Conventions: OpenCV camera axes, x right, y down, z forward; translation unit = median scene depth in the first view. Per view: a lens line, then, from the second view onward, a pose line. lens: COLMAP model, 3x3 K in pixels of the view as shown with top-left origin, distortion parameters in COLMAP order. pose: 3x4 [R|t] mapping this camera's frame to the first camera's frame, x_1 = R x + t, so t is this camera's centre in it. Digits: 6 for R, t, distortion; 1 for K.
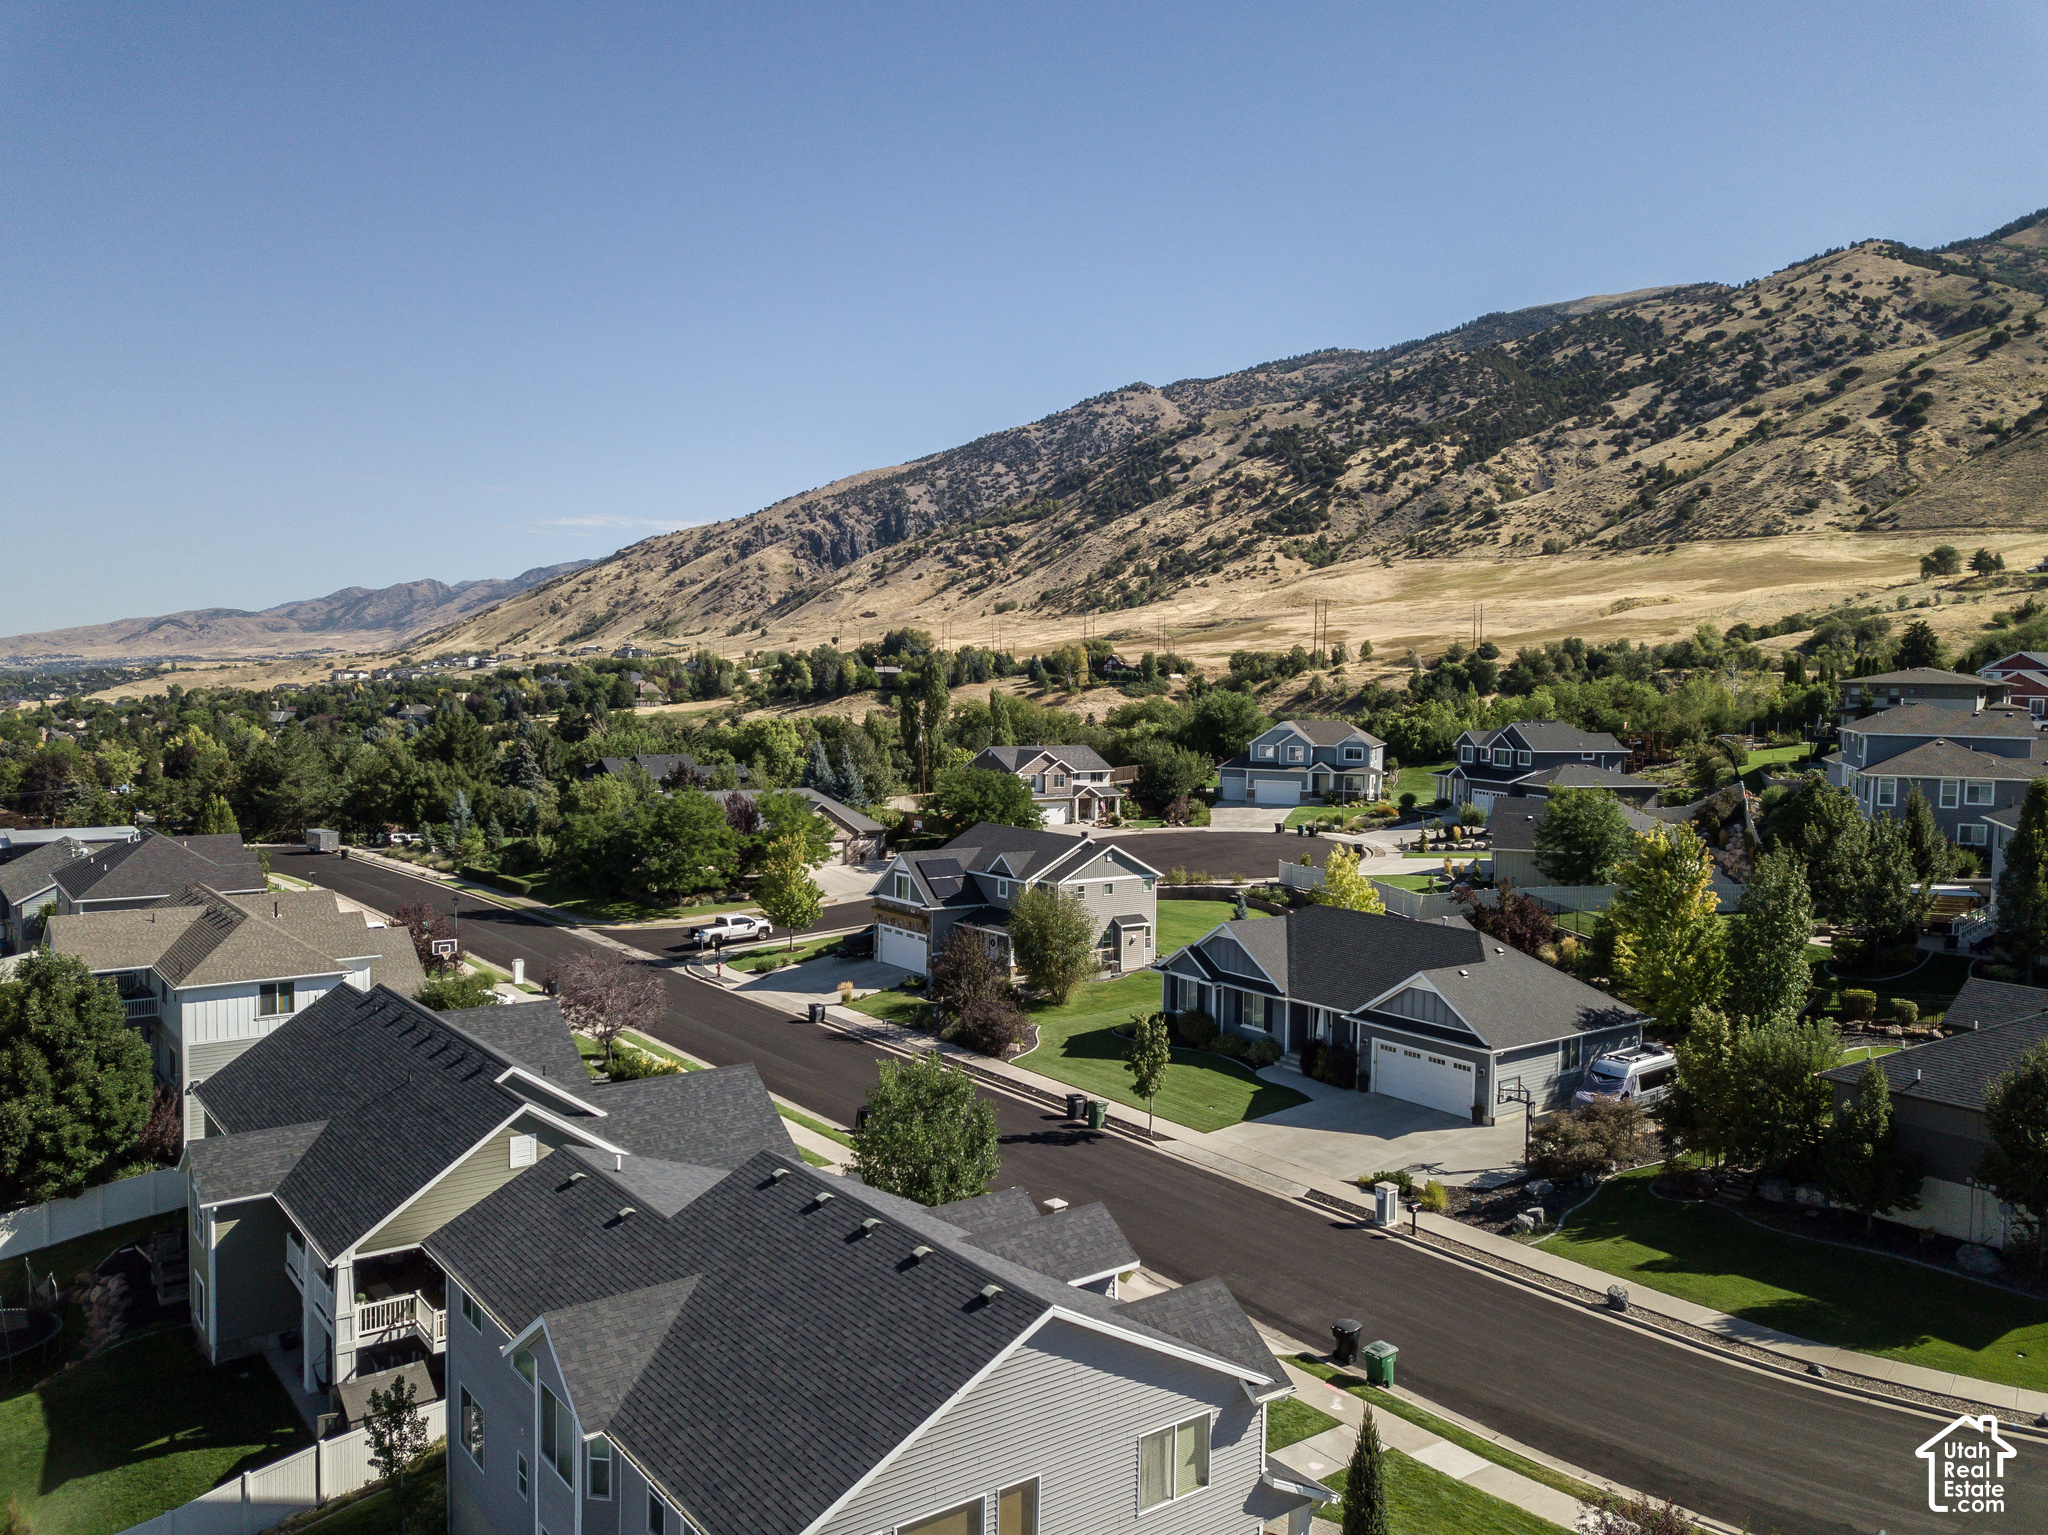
lens RADIAL K [[1561.3, 0, 1030.7], [0, 1561.3, 776.7], [0, 0, 1]] dist [0.018783, -0.010212]
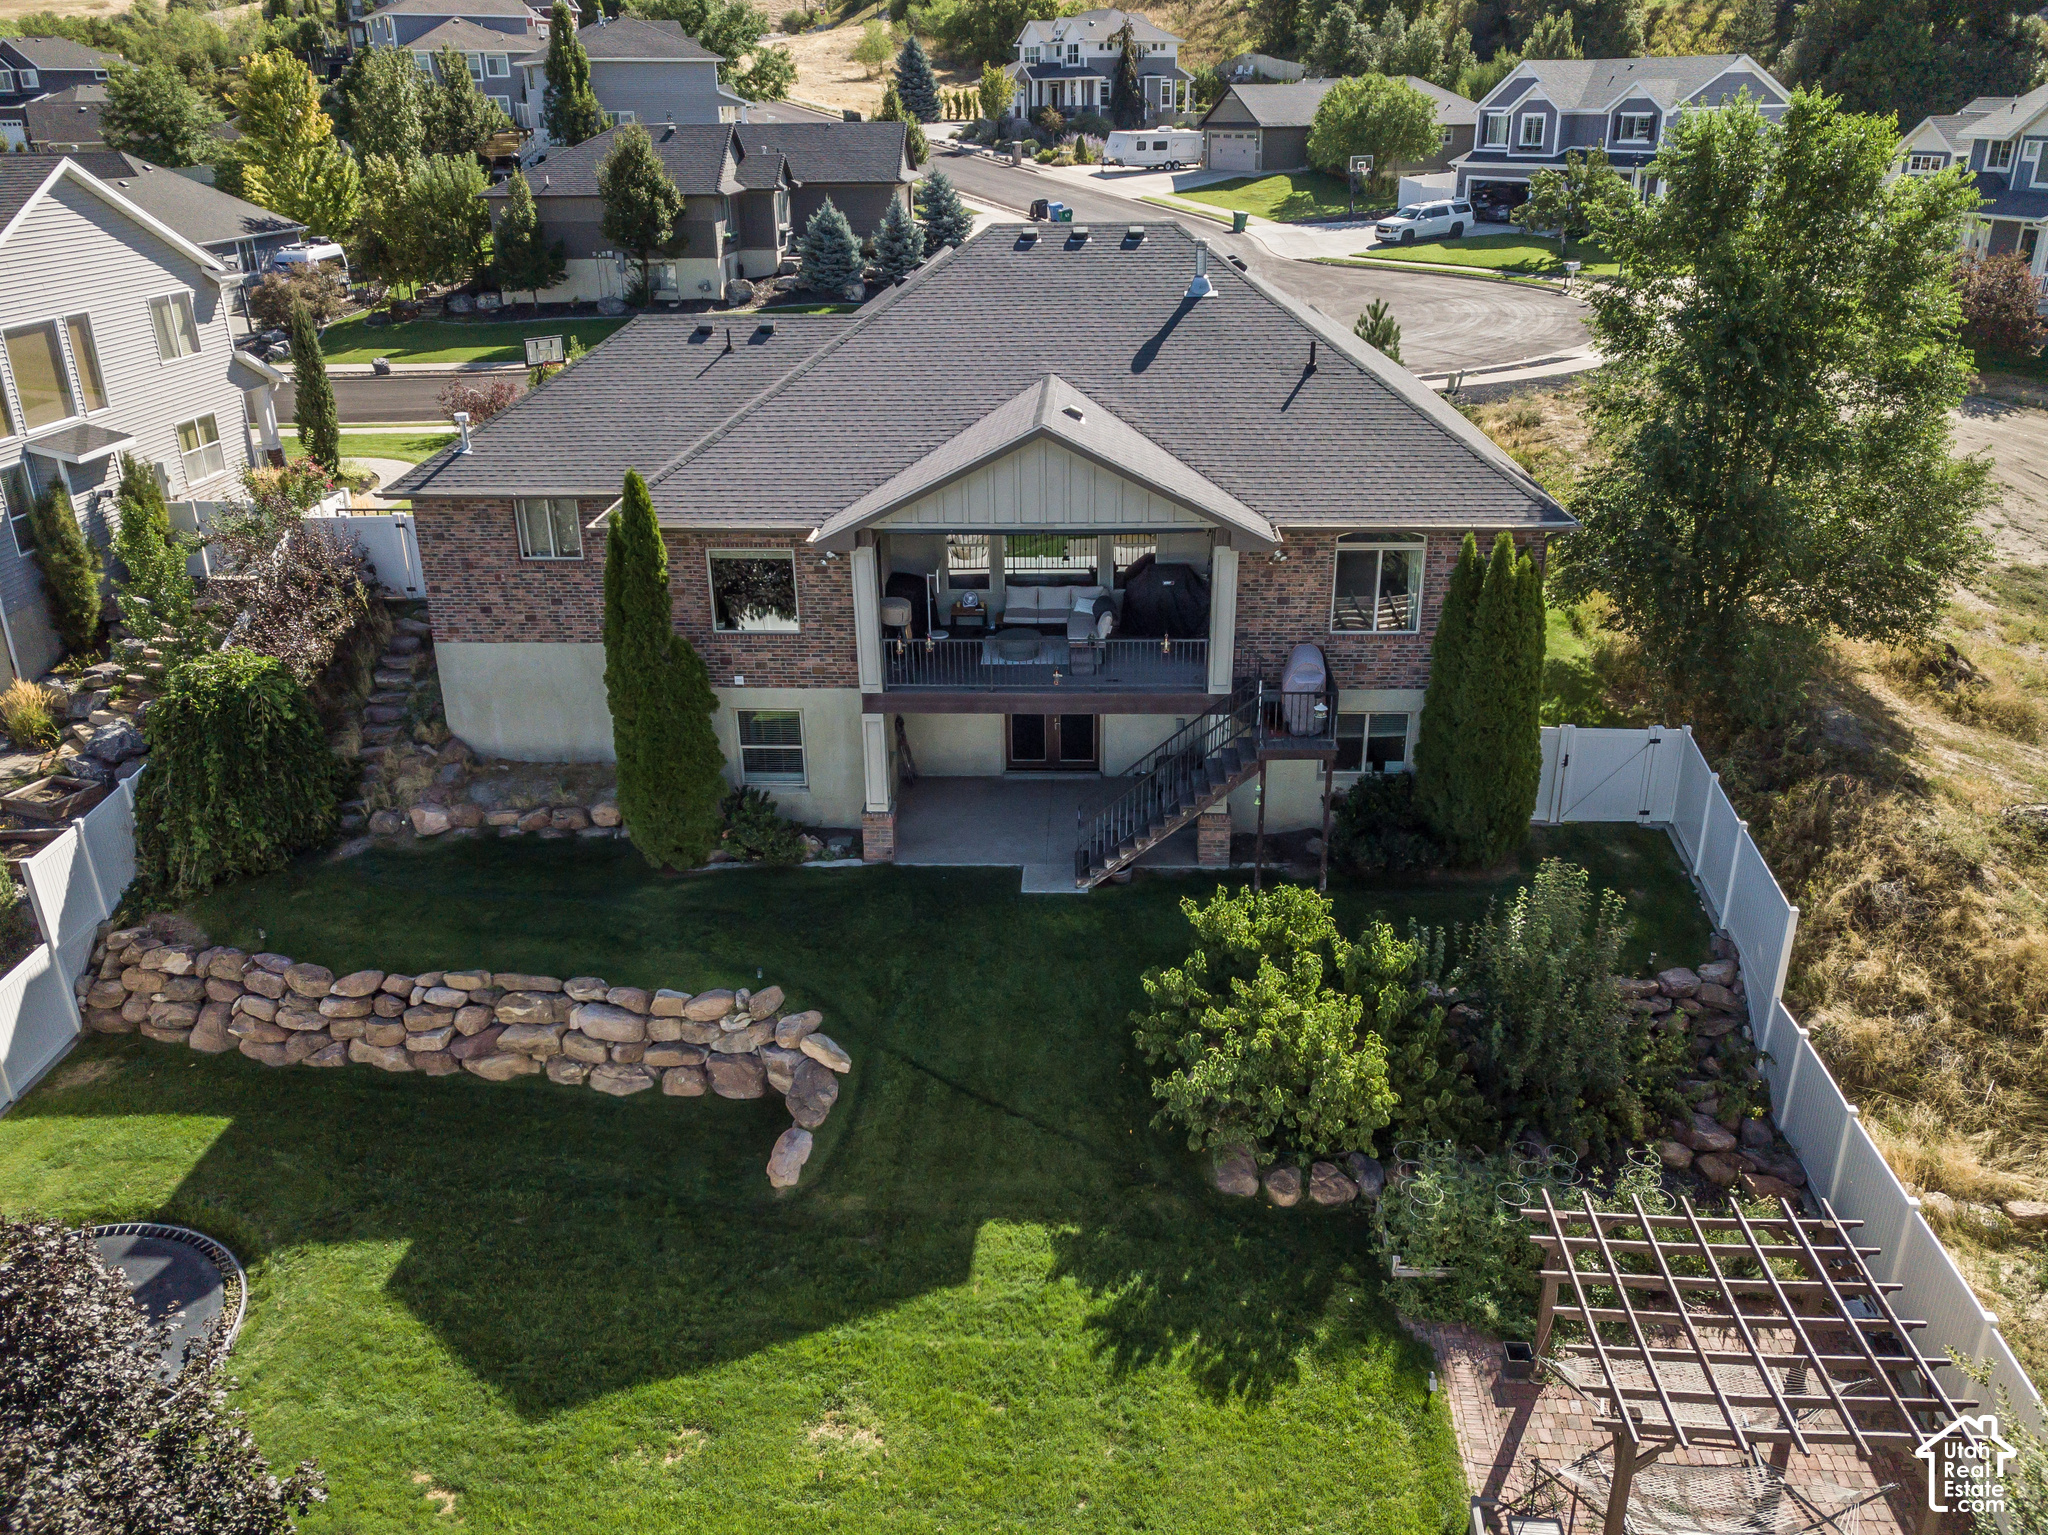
lens RADIAL K [[1561.3, 0, 1025.3], [0, 1561.3, 764.5], [0, 0, 1]] dist [0.018783, -0.010212]
pose [[0.634357, -0.321269, 0.703119, -0.231026], [0.063914, 0.928234, 0.366465, 0.167448], [-0.770393, -0.187531, 0.609365, -0.177244]]
